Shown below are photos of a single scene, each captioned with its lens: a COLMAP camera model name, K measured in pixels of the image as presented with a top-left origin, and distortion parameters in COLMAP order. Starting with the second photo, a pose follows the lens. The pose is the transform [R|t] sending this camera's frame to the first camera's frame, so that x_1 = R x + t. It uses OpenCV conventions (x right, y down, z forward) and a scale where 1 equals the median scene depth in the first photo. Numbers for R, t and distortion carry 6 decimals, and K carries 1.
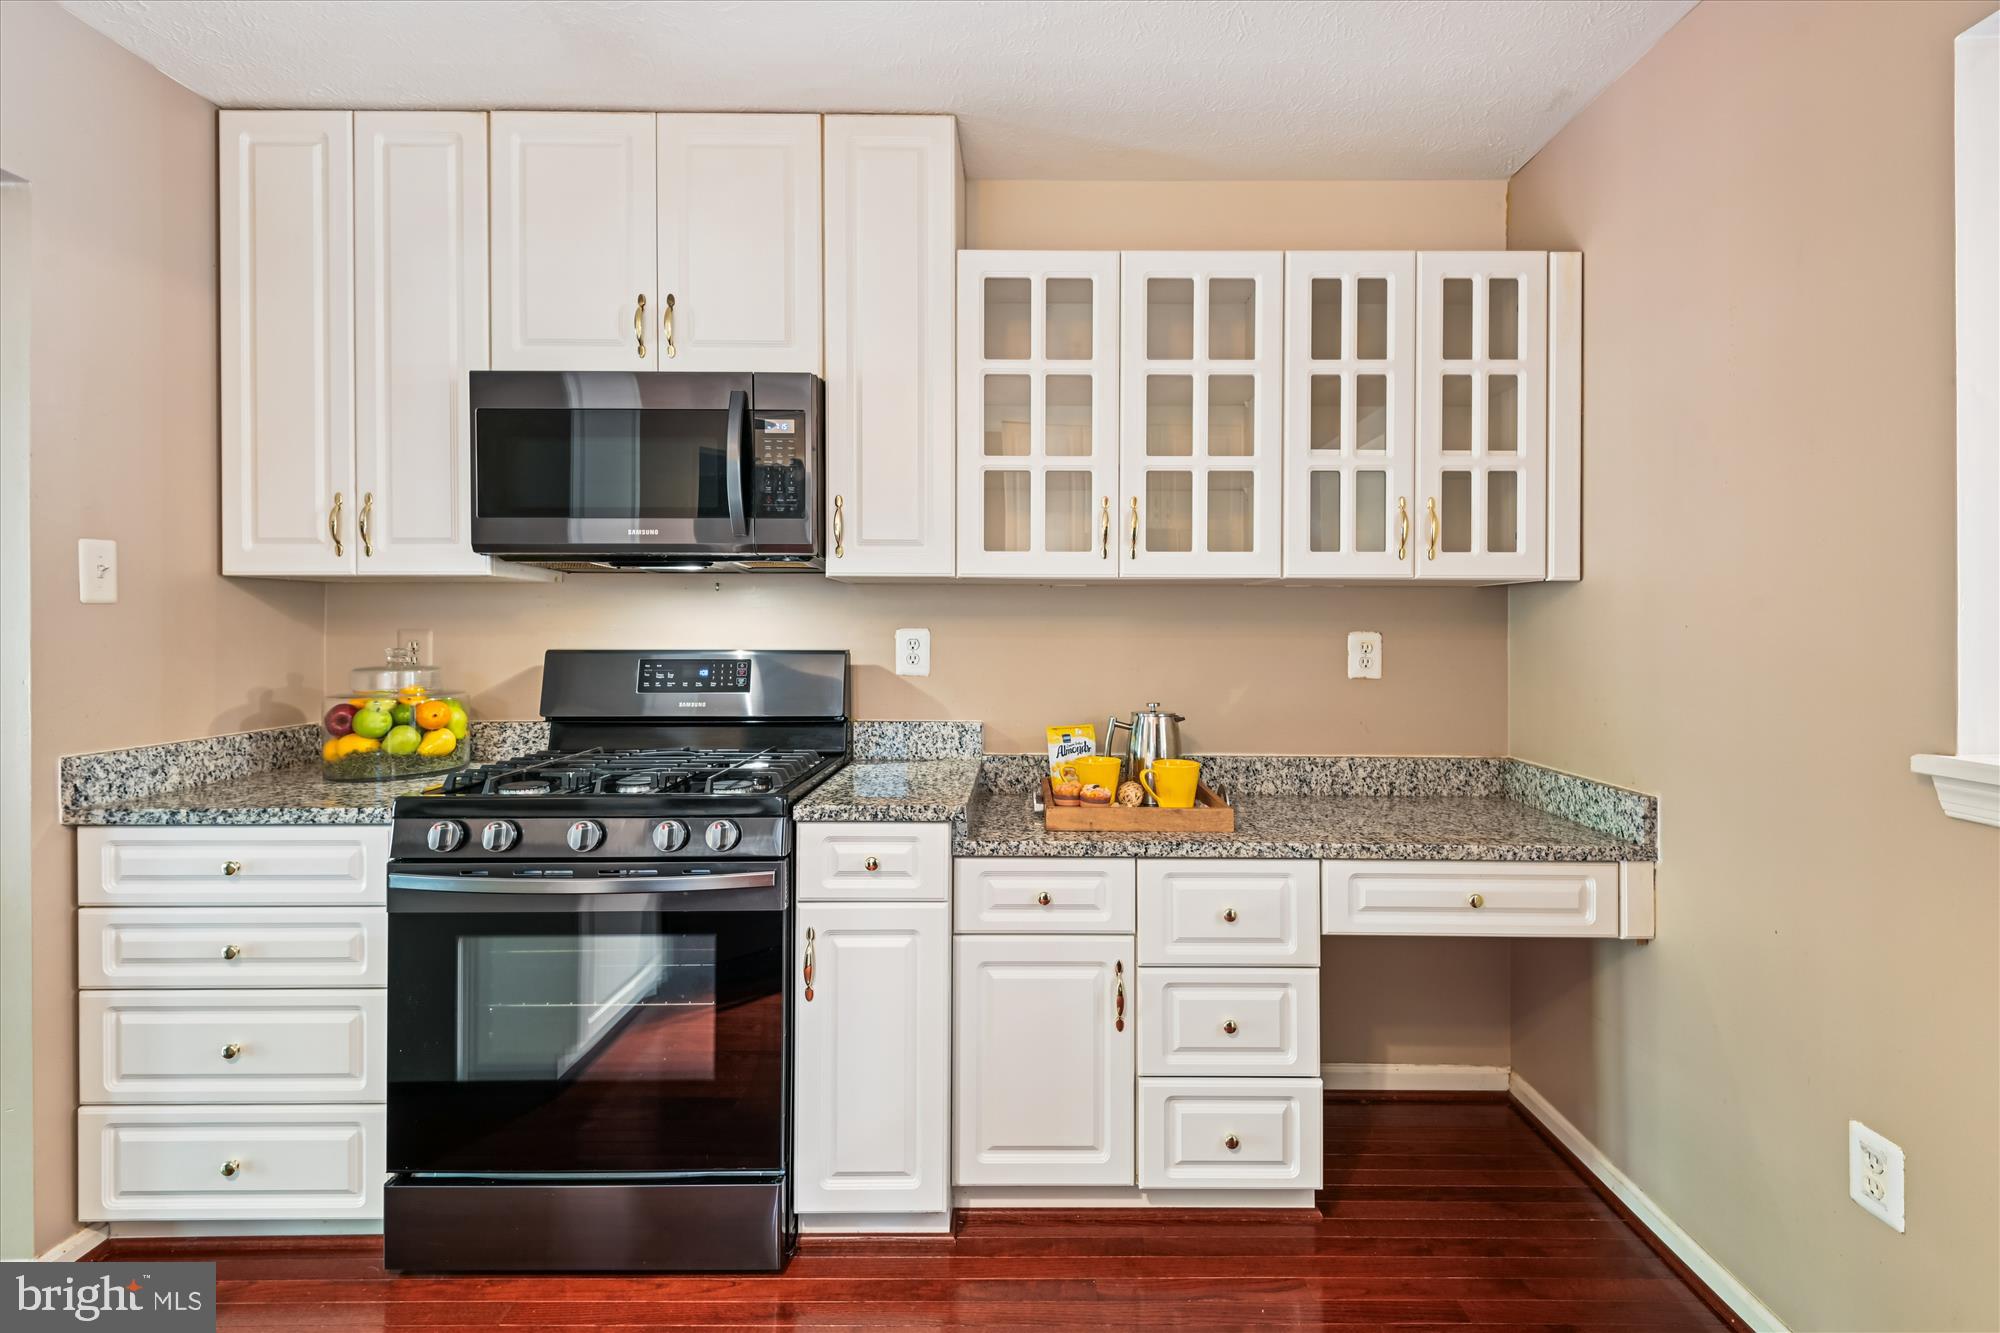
lens RADIAL K [[923.8, 0, 1005.0], [0, 923.8, 614.6], [0, 0, 1]] dist [0.029292, -0.000230]
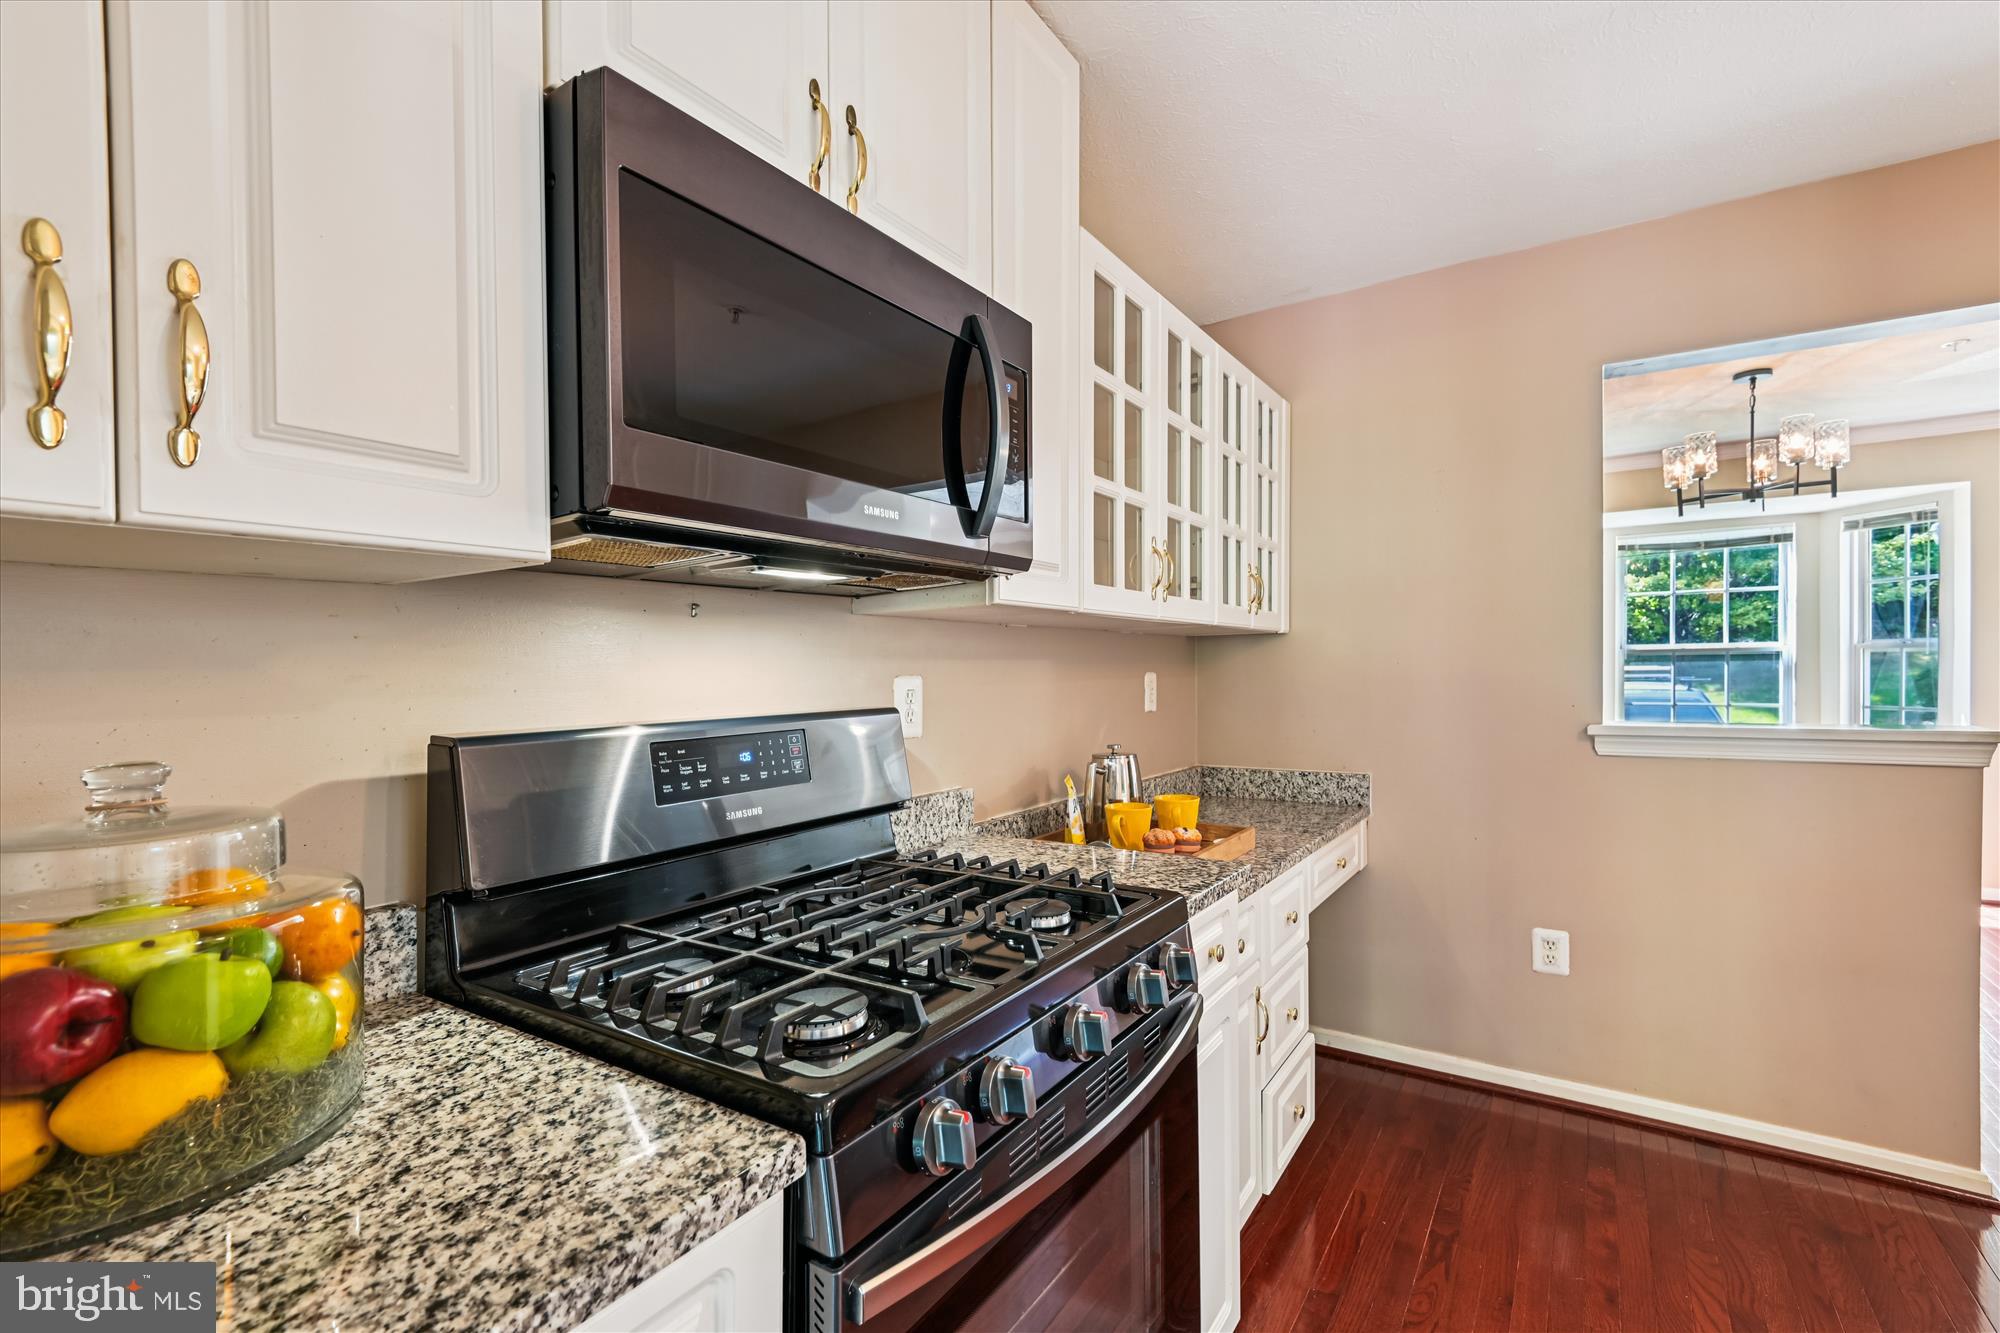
lens RADIAL K [[911.0, 0, 1000.0], [0, 911.0, 666.5], [0, 0, 1]] dist [0.032339, -0.000051]
pose [[0.544130, -0.008825, 0.838955, -0.794698], [0.008404, 0.999952, 0.005067, 0.004523], [-0.838959, 0.004293, 0.544177, 0.607916]]
